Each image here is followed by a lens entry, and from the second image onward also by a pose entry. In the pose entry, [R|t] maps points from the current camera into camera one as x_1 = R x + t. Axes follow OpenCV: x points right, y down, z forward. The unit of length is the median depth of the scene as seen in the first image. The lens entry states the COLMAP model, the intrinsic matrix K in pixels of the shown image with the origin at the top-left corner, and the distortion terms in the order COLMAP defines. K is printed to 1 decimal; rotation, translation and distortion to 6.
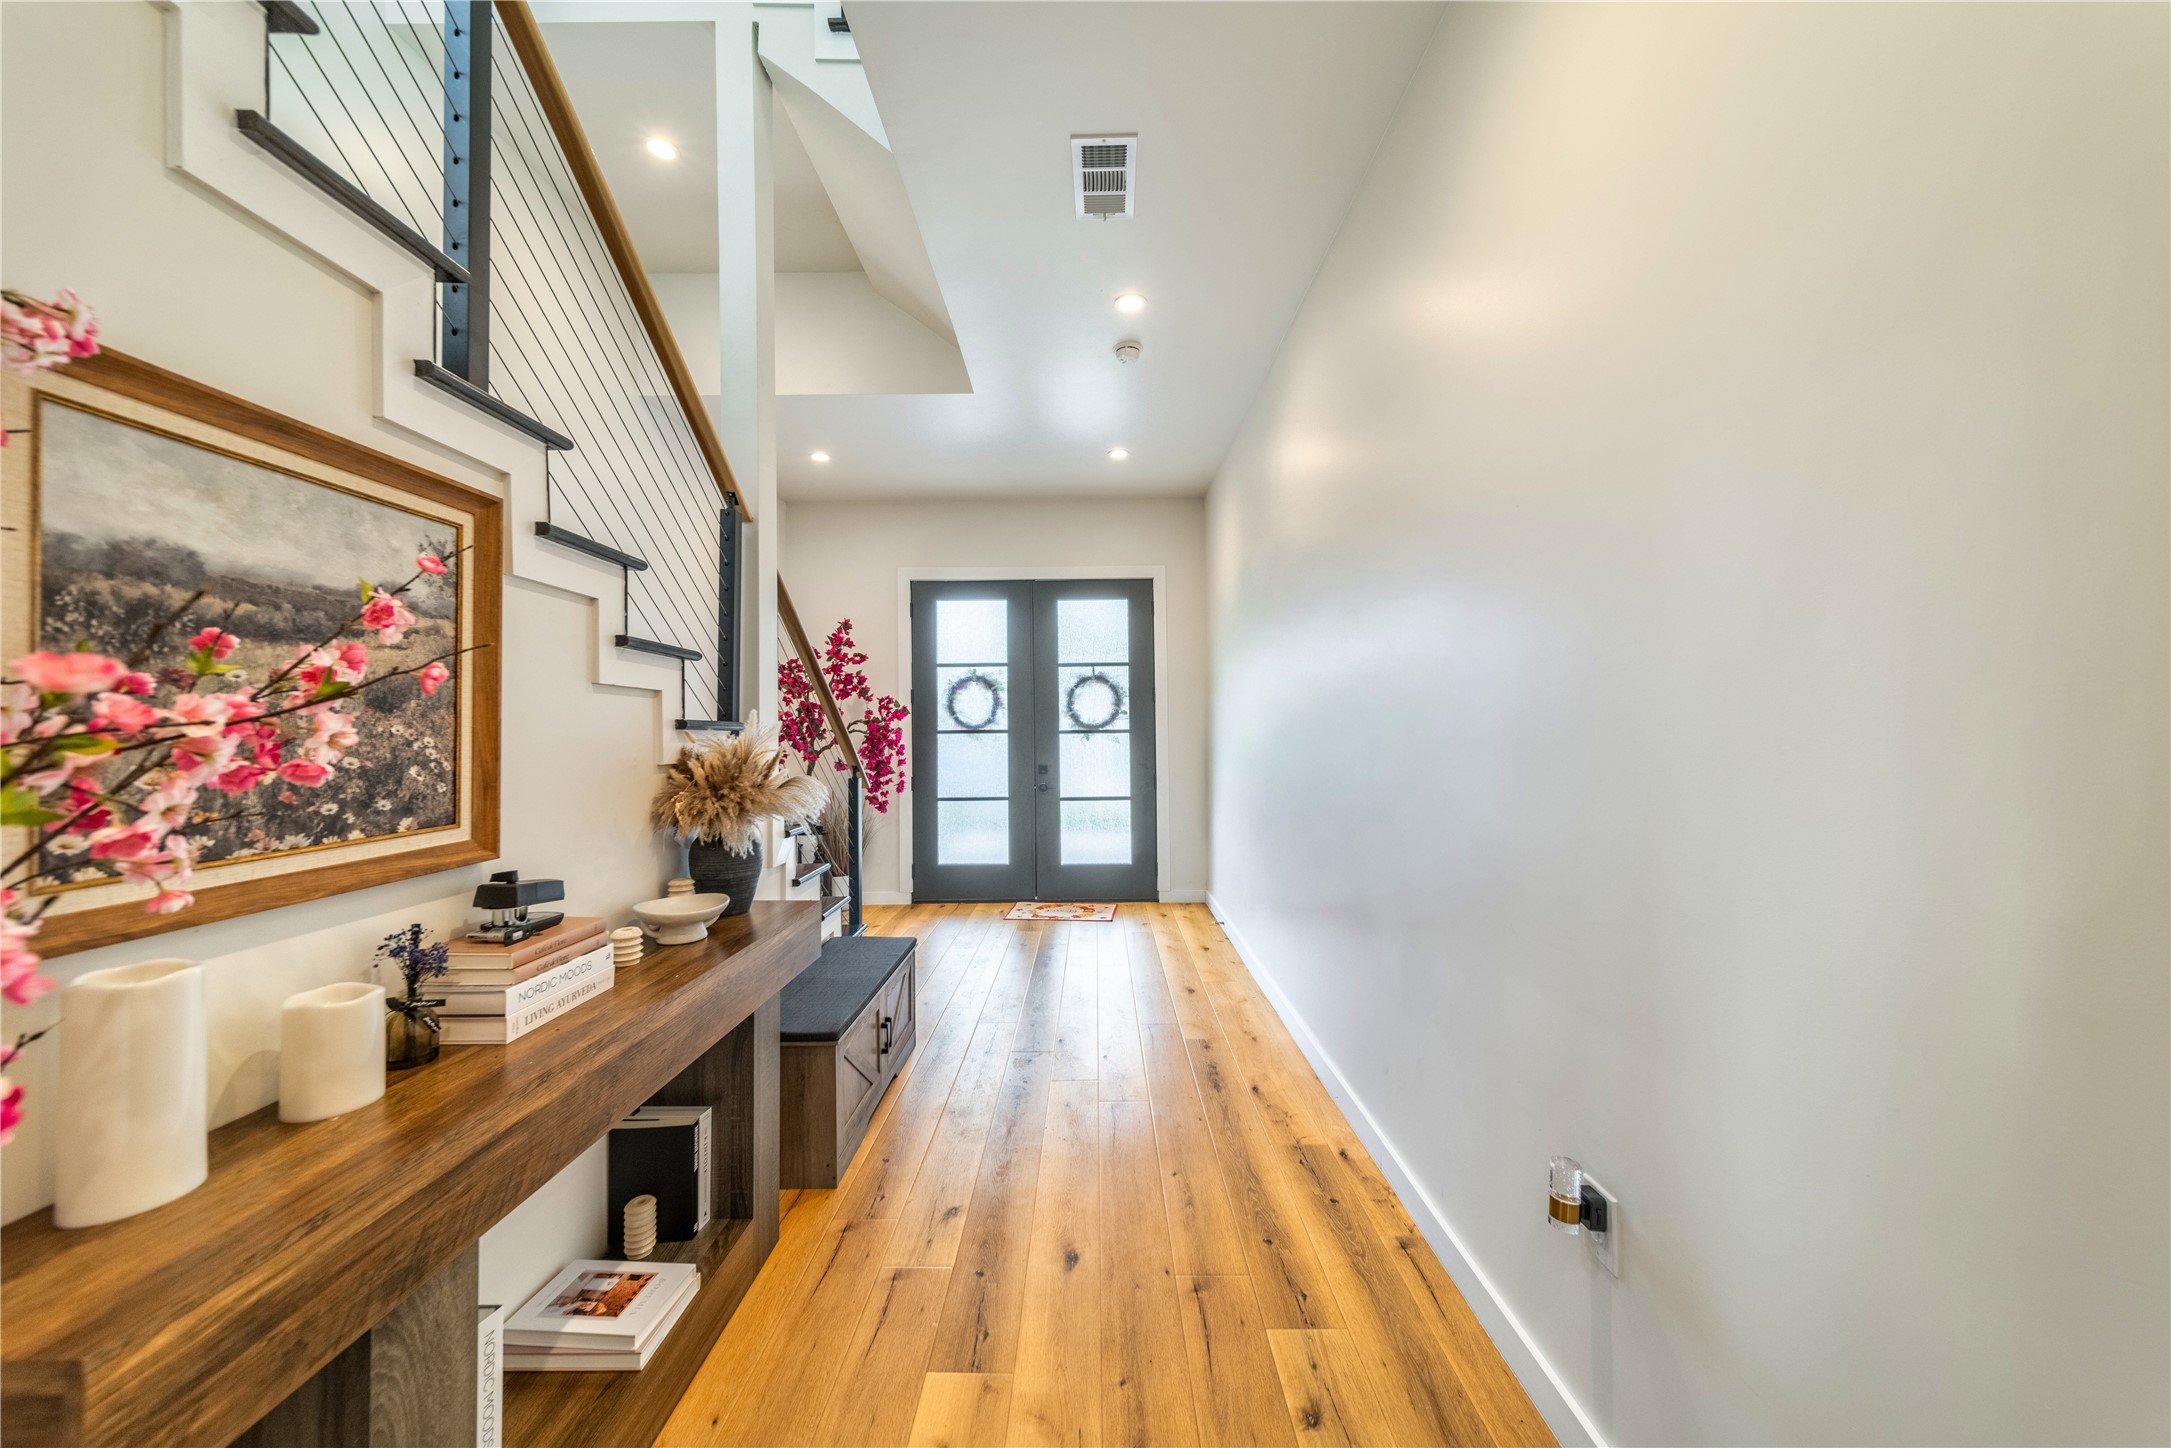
lens RADIAL K [[747.7, 0, 1081.7], [0, 747.7, 725.7], [0, 0, 1]] dist [0.007246, -0.000038]
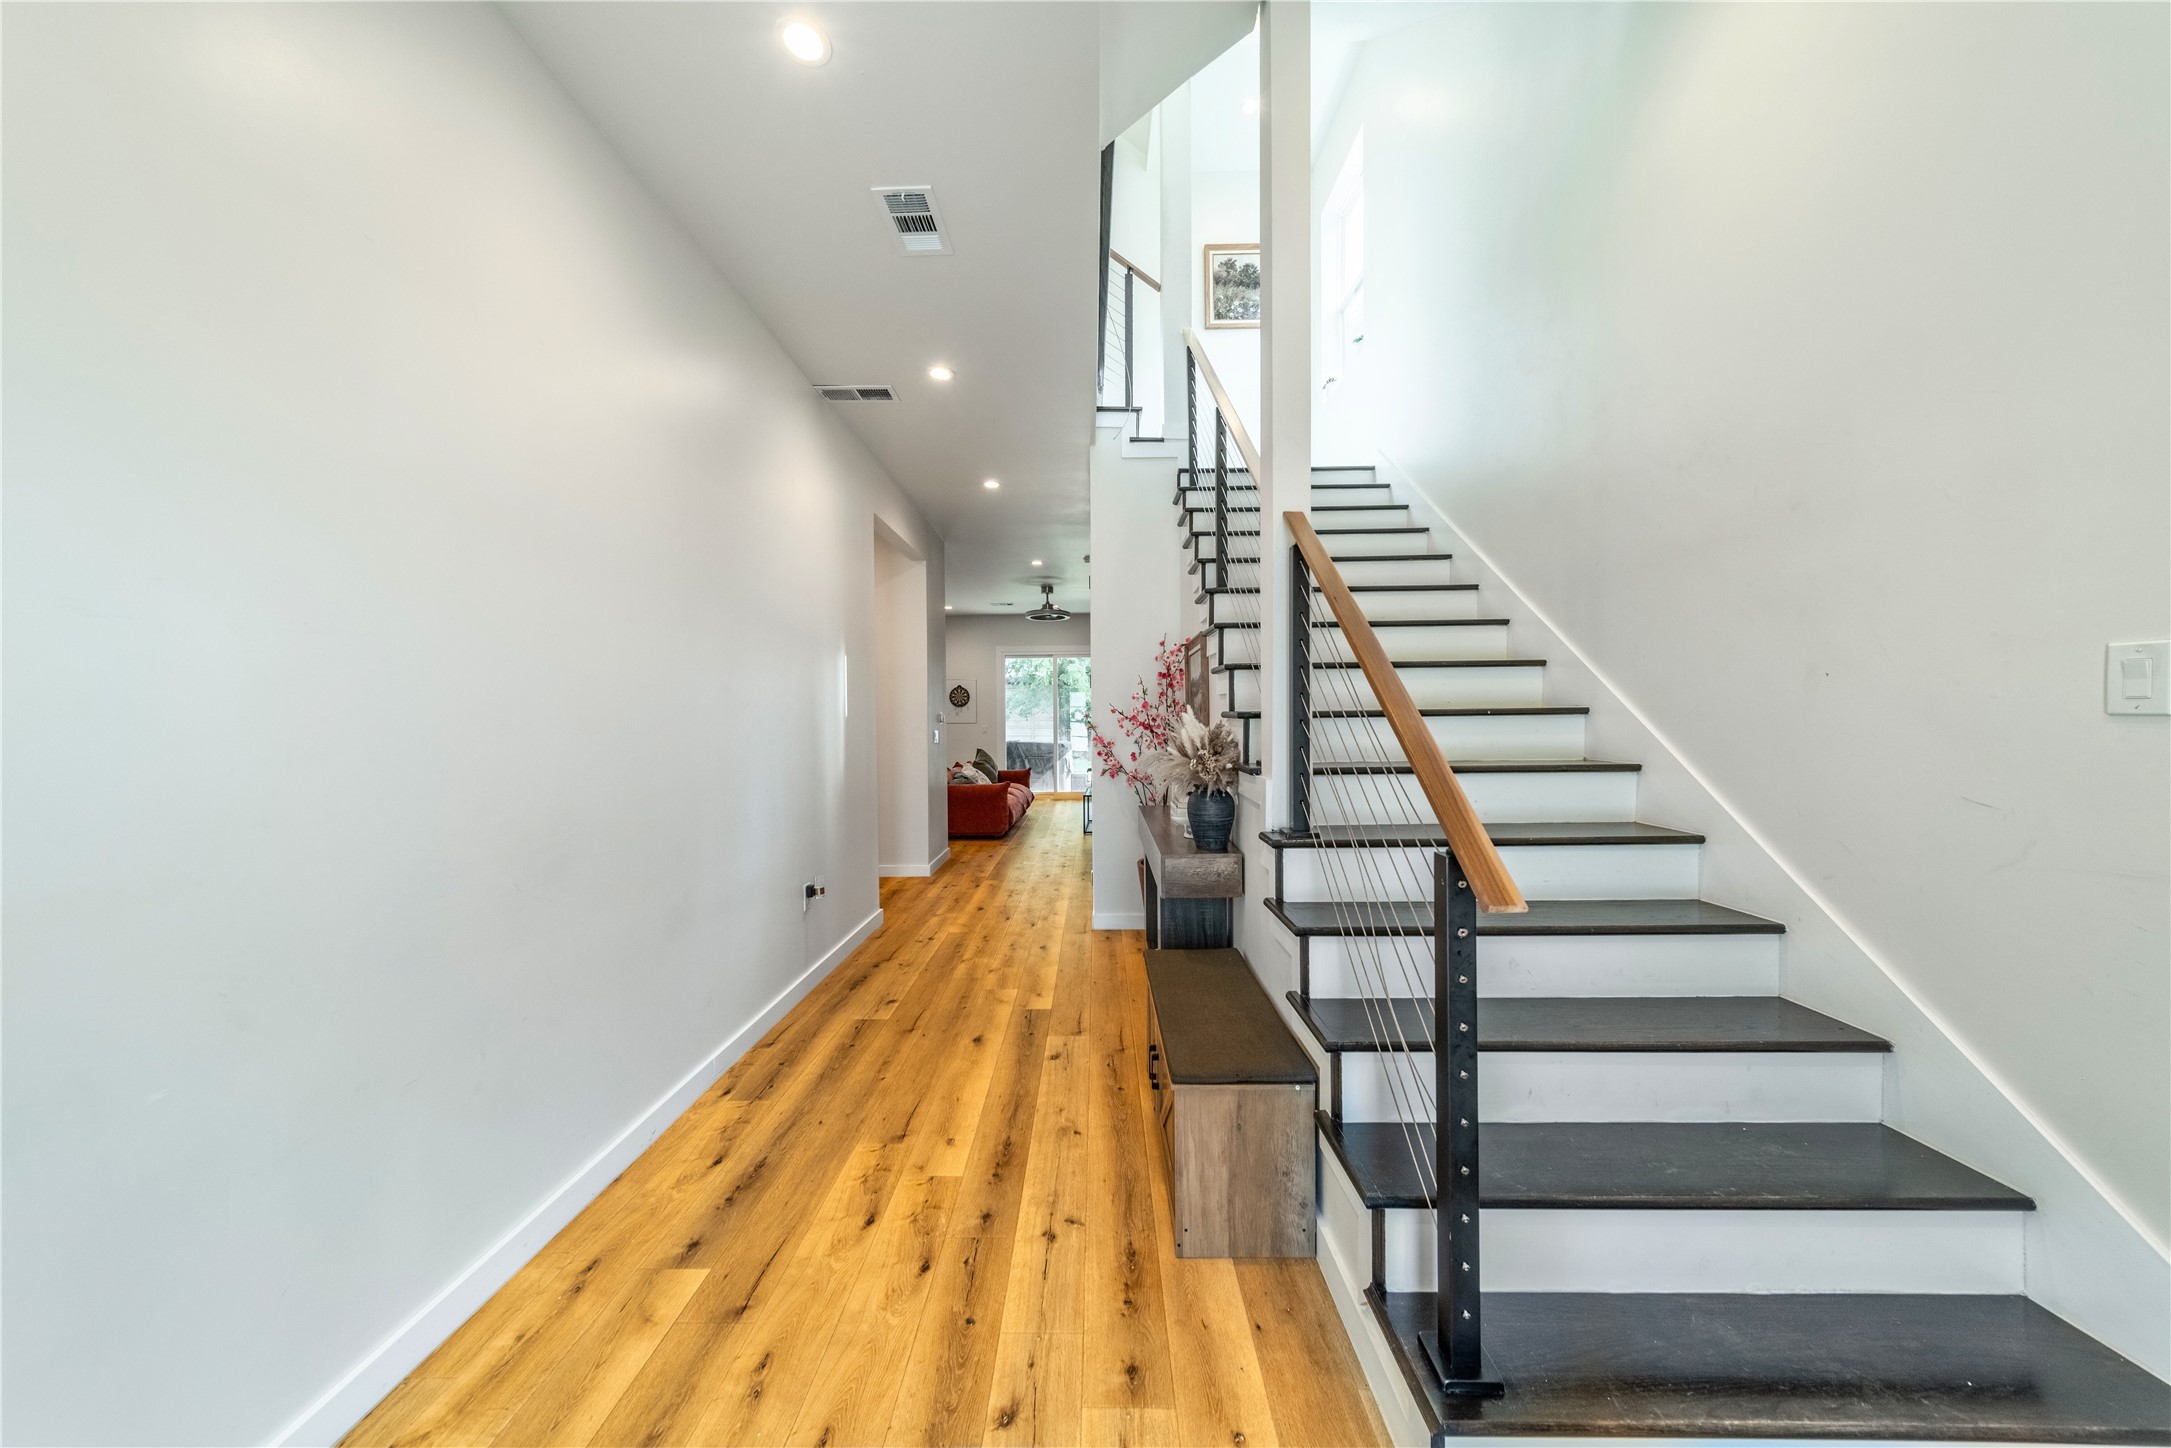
lens RADIAL K [[747.7, 0, 1084.9], [0, 747.7, 721.6], [0, 0, 1]] dist [0.007246, -0.000038]
pose [[-0.999884, 0.015160, 0.001283, -0.247091], [0.015164, 0.999880, 0.003011, 0.002322], [-0.001237, 0.003030, -0.999995, 2.478514]]
